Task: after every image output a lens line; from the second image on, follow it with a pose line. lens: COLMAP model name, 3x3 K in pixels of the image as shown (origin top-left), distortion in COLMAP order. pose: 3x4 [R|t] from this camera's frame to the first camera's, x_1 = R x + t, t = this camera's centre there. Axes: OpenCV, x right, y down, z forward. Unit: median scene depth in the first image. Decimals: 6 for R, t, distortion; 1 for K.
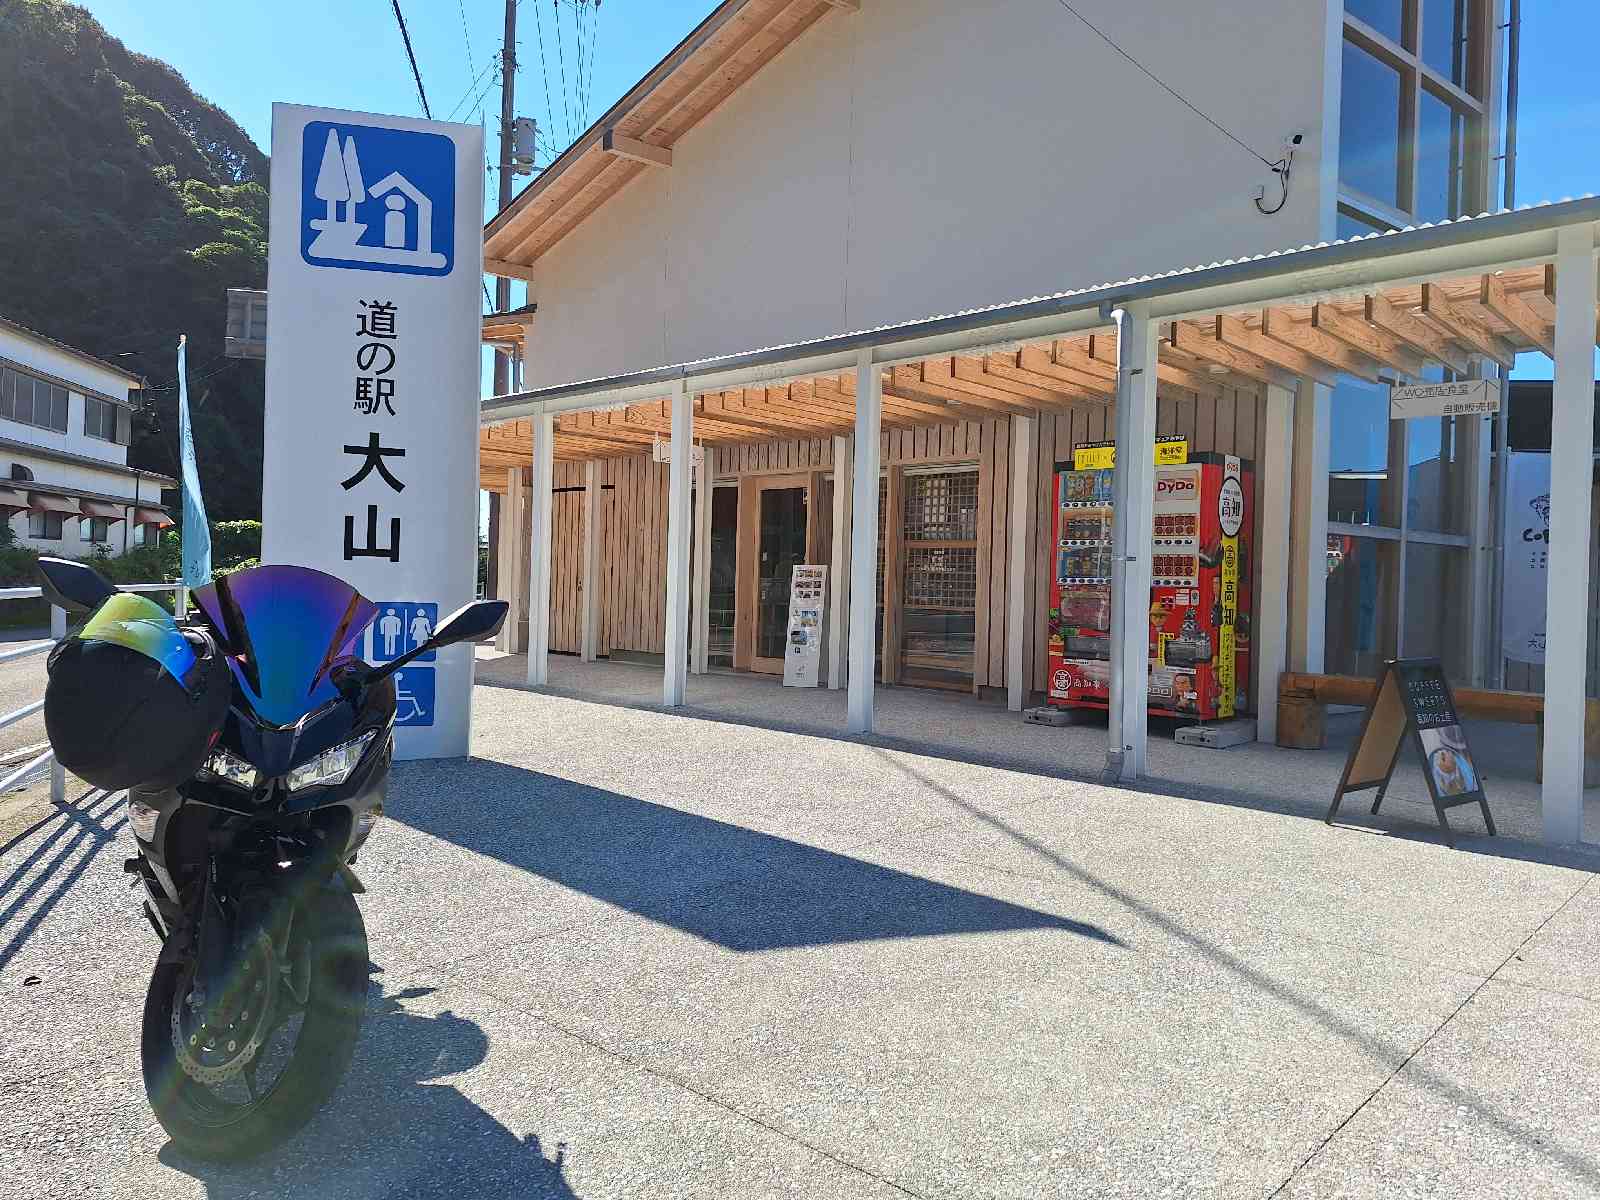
lens RADIAL K [[1120.4, 0, 805.3], [0, 1120.4, 599.1], [0, 0, 1]] dist [0.006542, -0.014437]
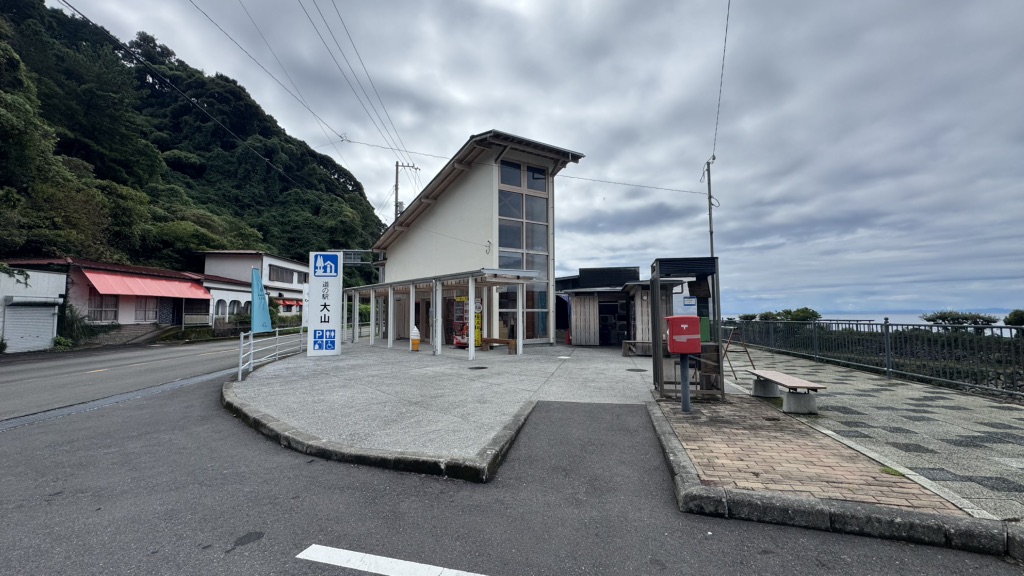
lens RADIAL K [[413.5, 0, 508.4], [0, 413.5, 287.8], [0, 0, 1]] dist [-0.003161, 0.000670]
pose [[0.992478, -0.040193, -0.115638, 0.887388], [0.031235, 0.996443, -0.078263, -0.018275], [0.118372, 0.074062, 0.990203, -1.151433]]
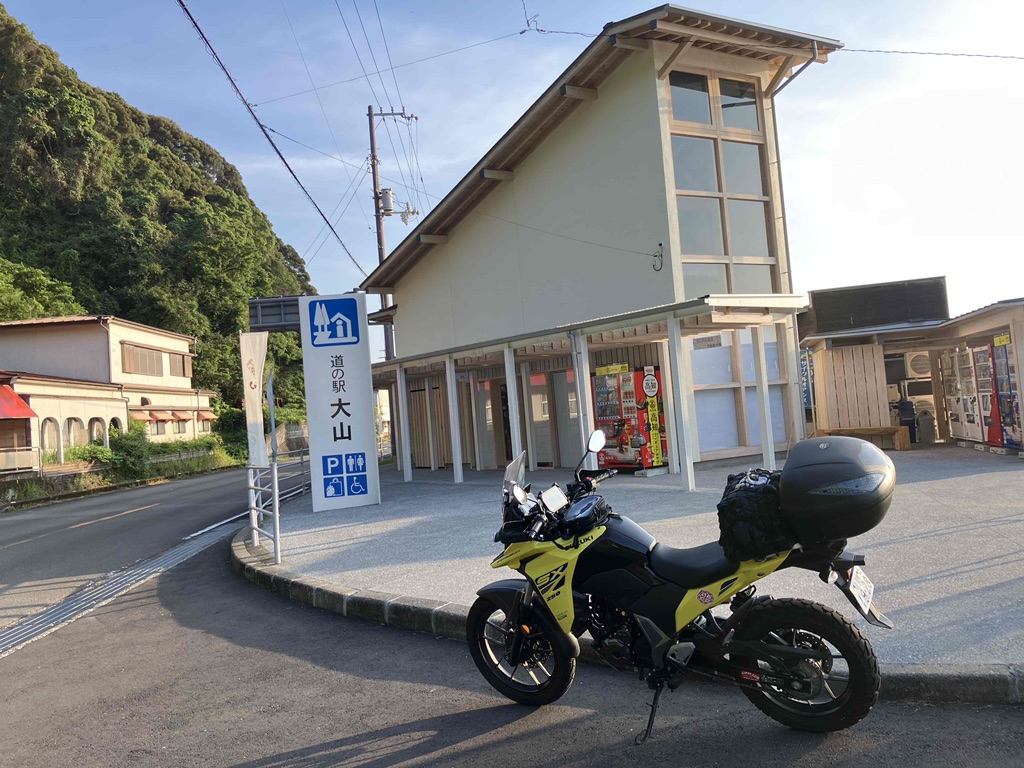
lens RADIAL K [[853.5, 0, 485.8], [0, 853.5, 371.8], [0, 0, 1]] dist [-0.009157, -0.018265]
pose [[0.978865, -0.115797, -0.168565, 0.392836], [0.105709, 0.992092, -0.067668, -0.022093], [0.175068, 0.048419, 0.983365, -1.183172]]
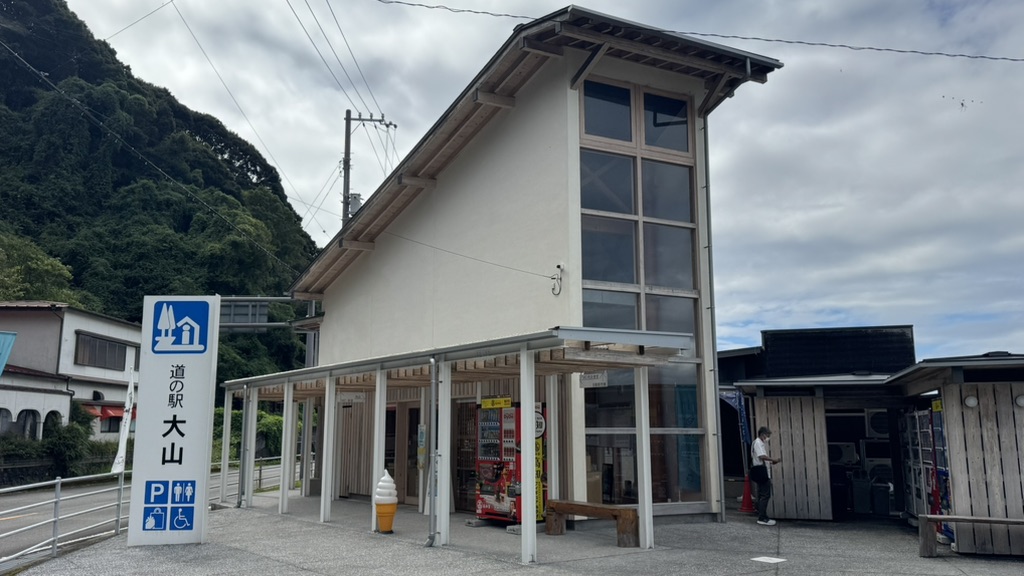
lens RADIAL K [[841.6, 0, 513.0], [0, 841.6, 284.9], [0, 0, 1]] dist [0.070319, -0.094429]
pose [[0.982415, -0.064819, -0.175096, 0.756213], [0.031194, 0.981604, -0.188361, -0.046471], [0.184084, 0.179587, 0.966365, -0.828509]]
